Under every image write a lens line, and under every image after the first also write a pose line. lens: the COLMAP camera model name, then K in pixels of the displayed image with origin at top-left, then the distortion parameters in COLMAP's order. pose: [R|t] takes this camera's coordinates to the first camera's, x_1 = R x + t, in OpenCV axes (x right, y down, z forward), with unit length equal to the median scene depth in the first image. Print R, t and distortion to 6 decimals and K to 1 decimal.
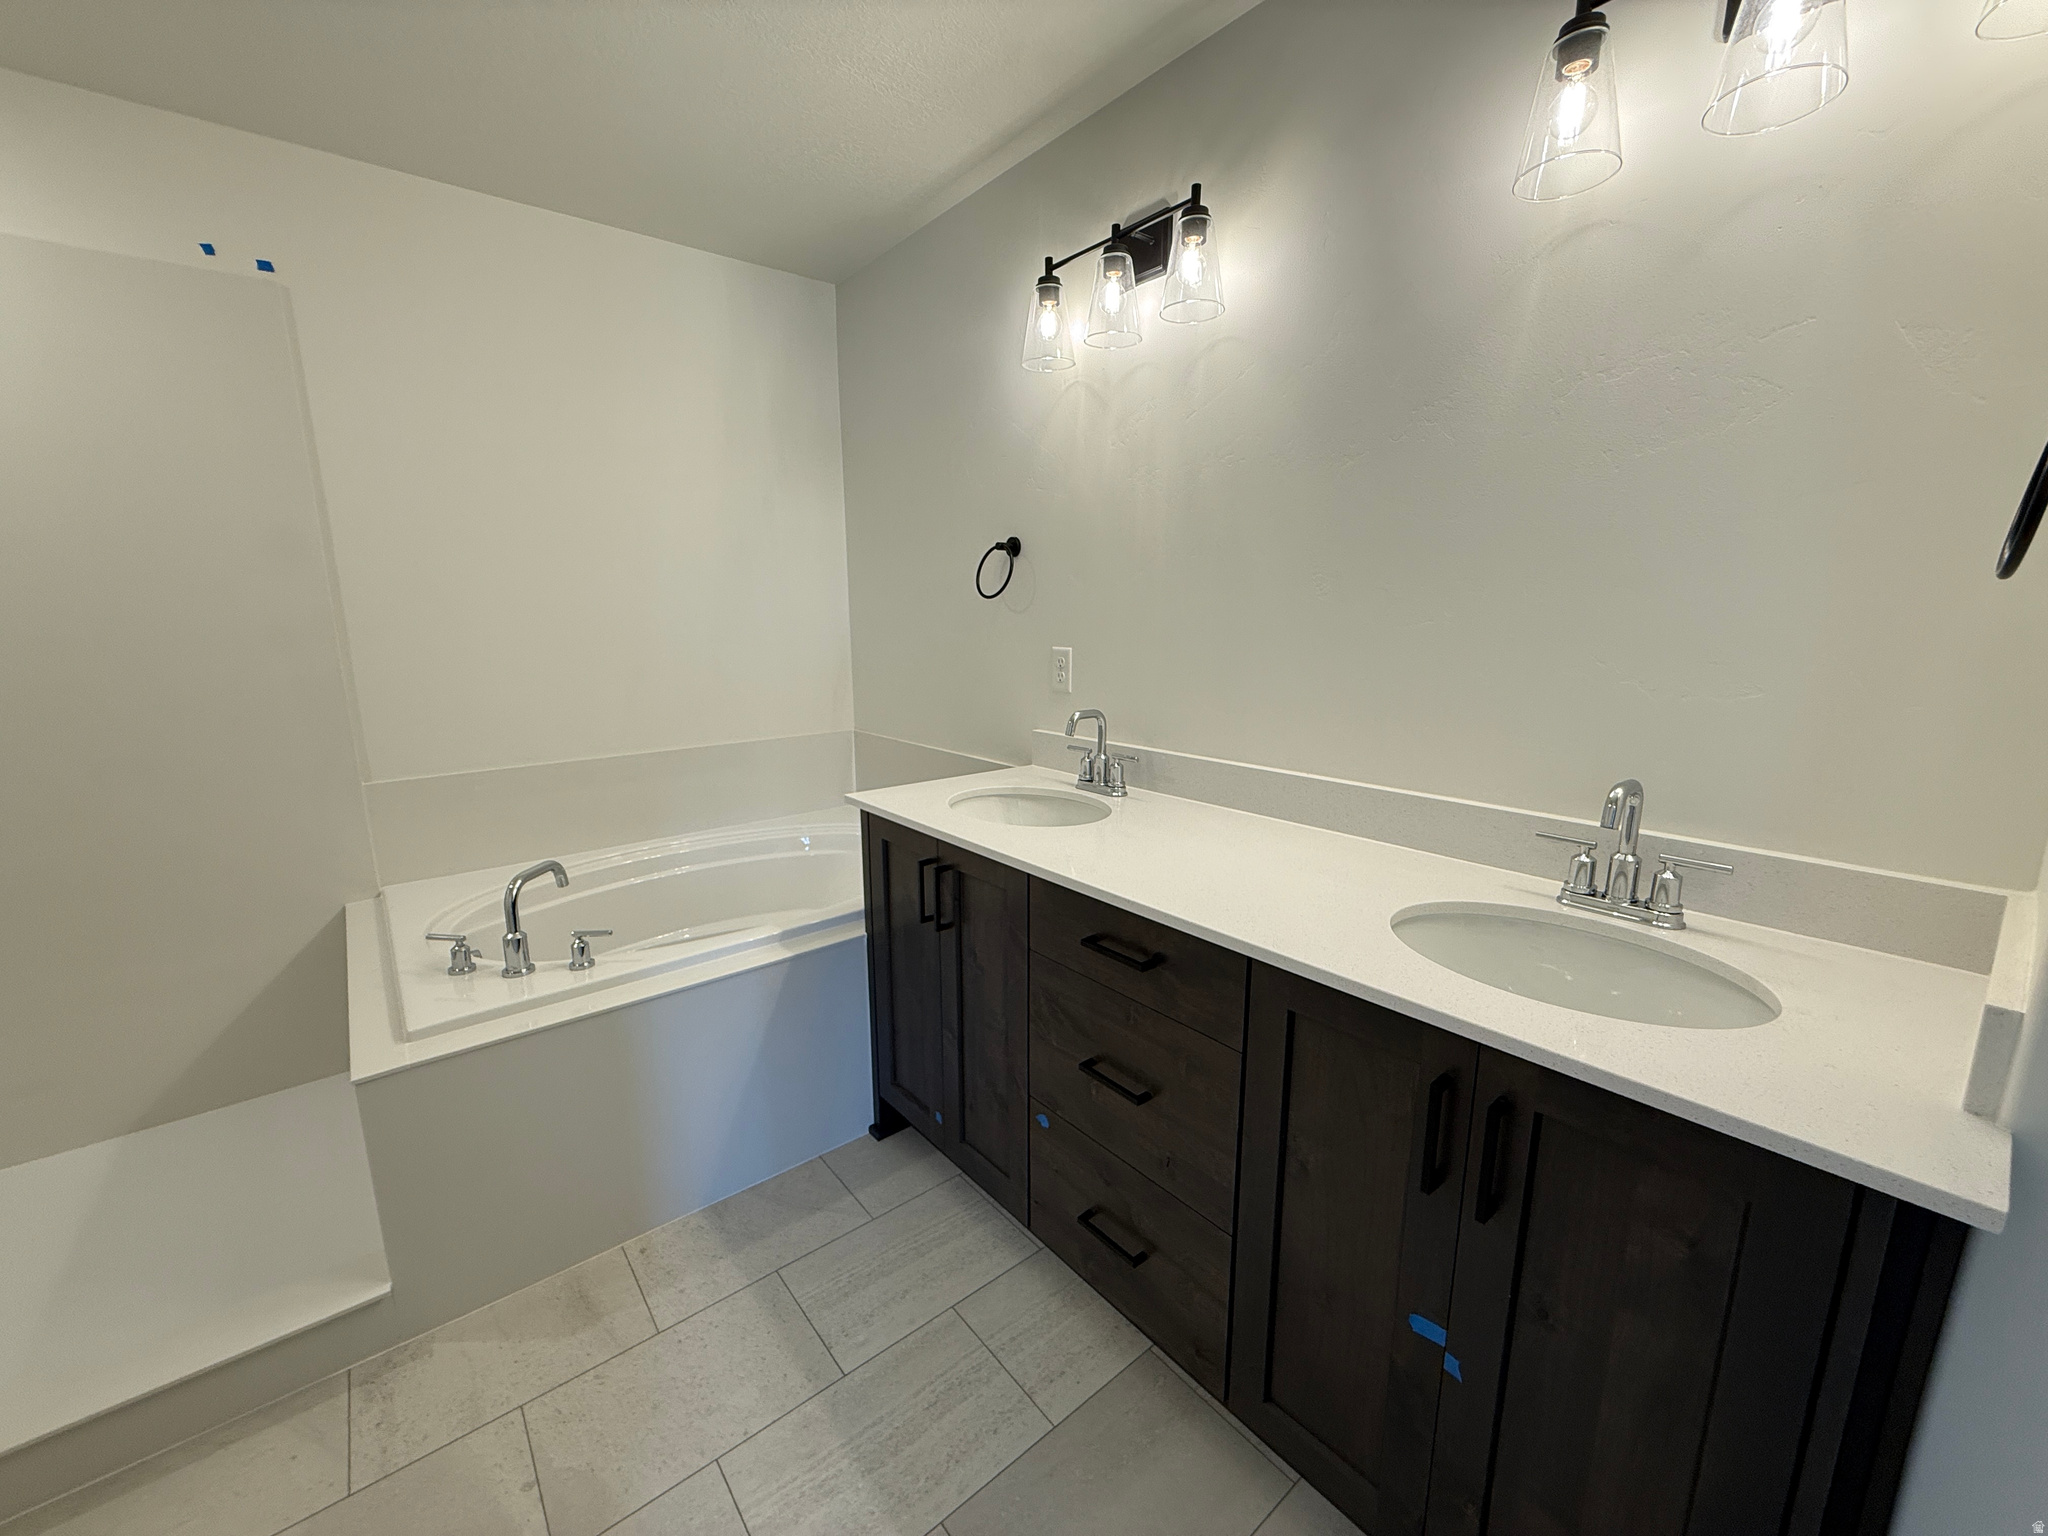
lens RADIAL K [[813.9, 0, 1021.6], [0, 813.9, 768.0], [0, 0, 1]] dist [0.000432, 0.000127]
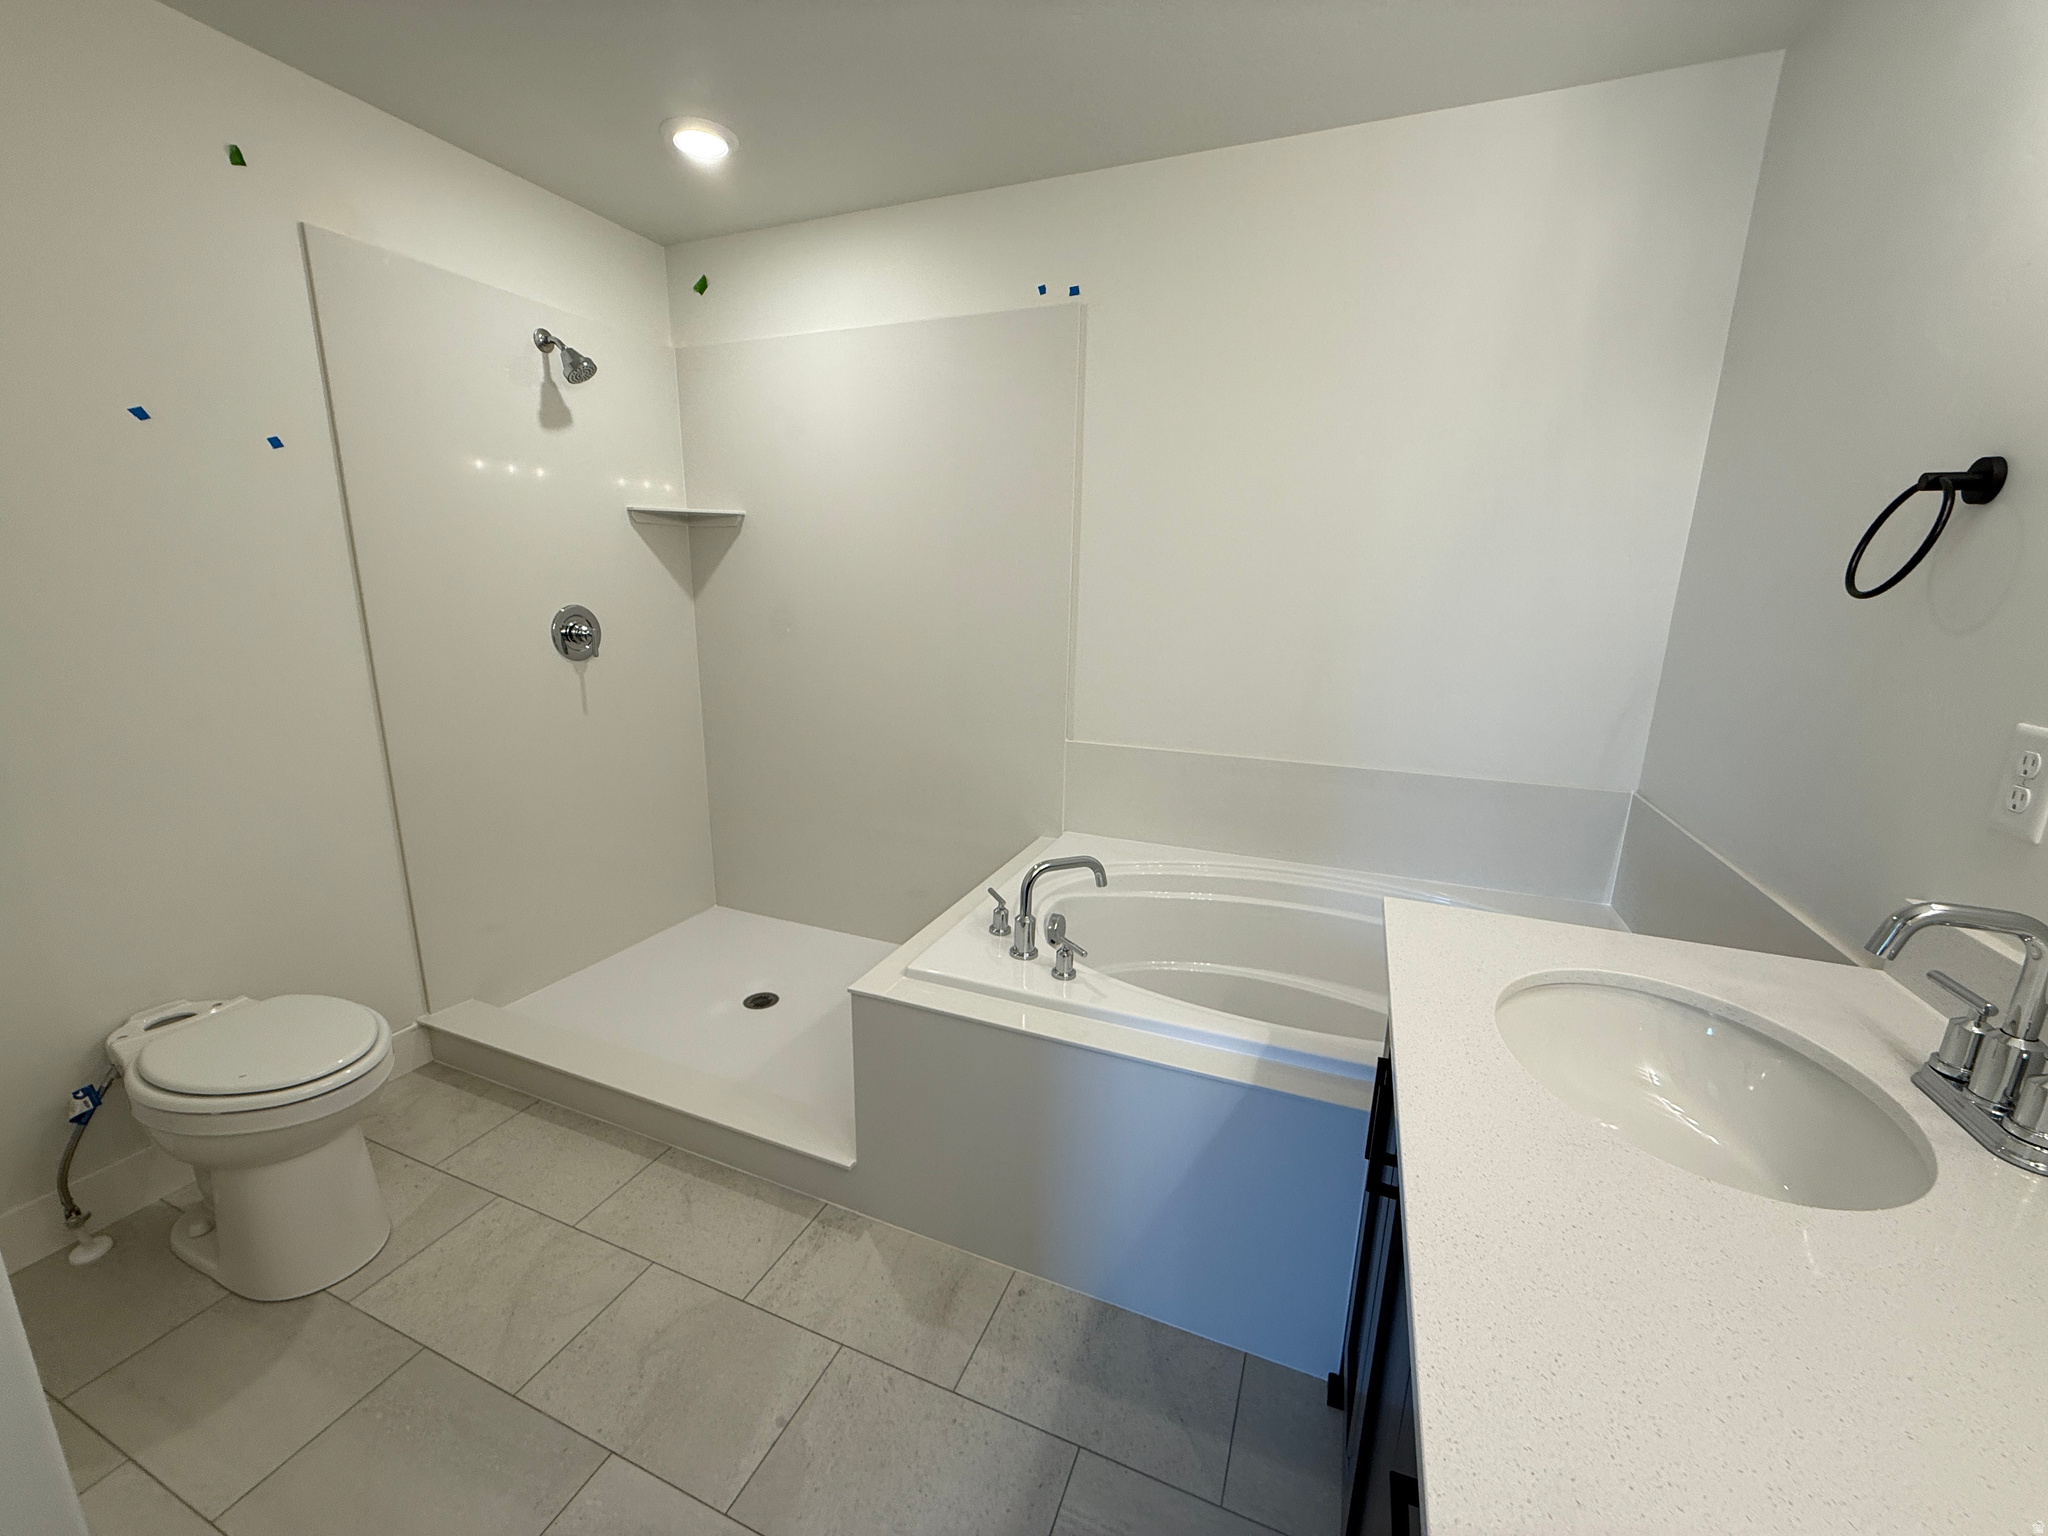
lens RADIAL K [[813.9, 0, 1027.1], [0, 813.9, 769.2], [0, 0, 1]] dist [0.000432, 0.000127]
pose [[0.478006, 0.214221, -0.851833, 0.189918], [-0.192869, 0.971733, 0.136146, -0.106913], [0.856920, 0.099213, 0.505811, 0.458984]]
